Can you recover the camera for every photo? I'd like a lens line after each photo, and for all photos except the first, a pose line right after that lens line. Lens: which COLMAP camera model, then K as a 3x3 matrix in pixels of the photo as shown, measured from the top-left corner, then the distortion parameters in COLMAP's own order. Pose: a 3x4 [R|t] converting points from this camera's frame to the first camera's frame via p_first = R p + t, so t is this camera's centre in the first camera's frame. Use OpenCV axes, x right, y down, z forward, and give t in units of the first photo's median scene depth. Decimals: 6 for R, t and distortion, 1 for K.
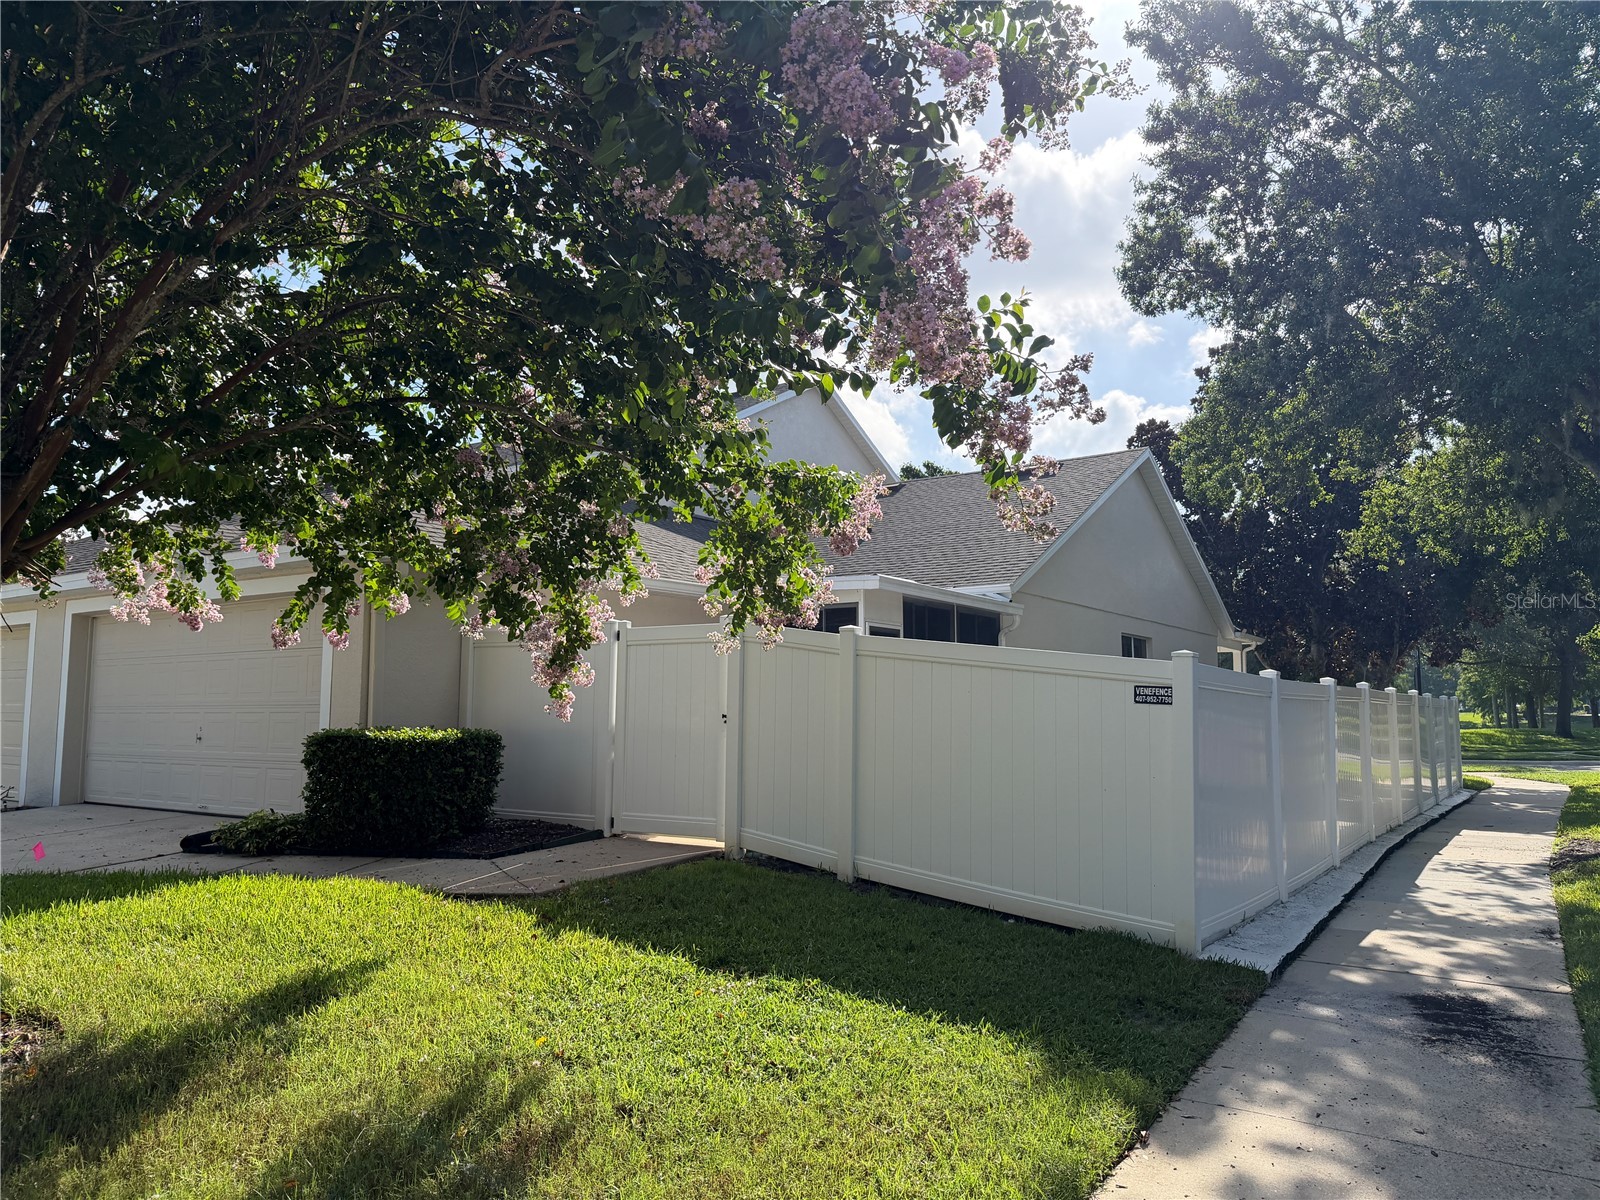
lens RADIAL K [[1098.0, 0, 800.0], [0, 1098.0, 600.0], [0, 0, 1]] dist [0.089263, -0.090211]
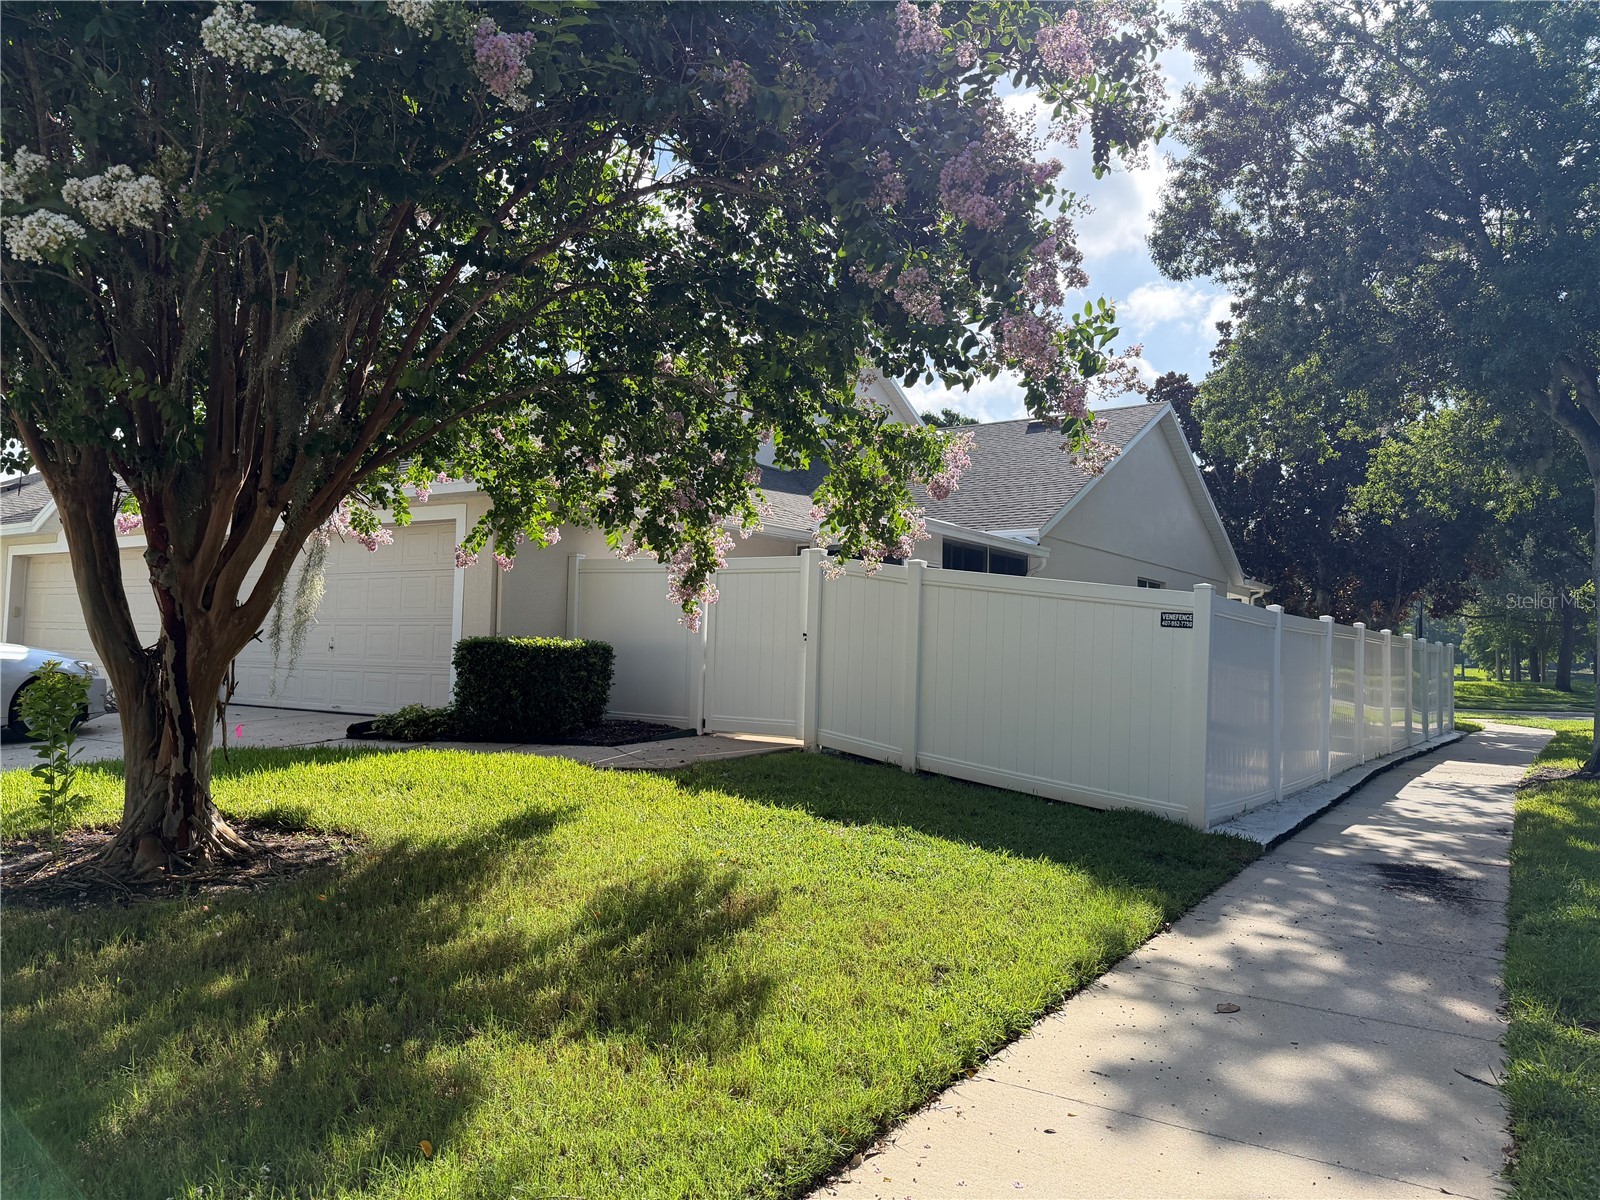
lens RADIAL K [[1126.0, 0, 769.0], [0, 1126.0, 592.7], [0, 0, 1]] dist [0.080776, -0.093390]
pose [[0.999543, 0.021932, -0.020791, -0.061495], [-0.021004, 0.998818, 0.043839, 0.006551], [0.021728, -0.043382, 0.998822, -0.150476]]
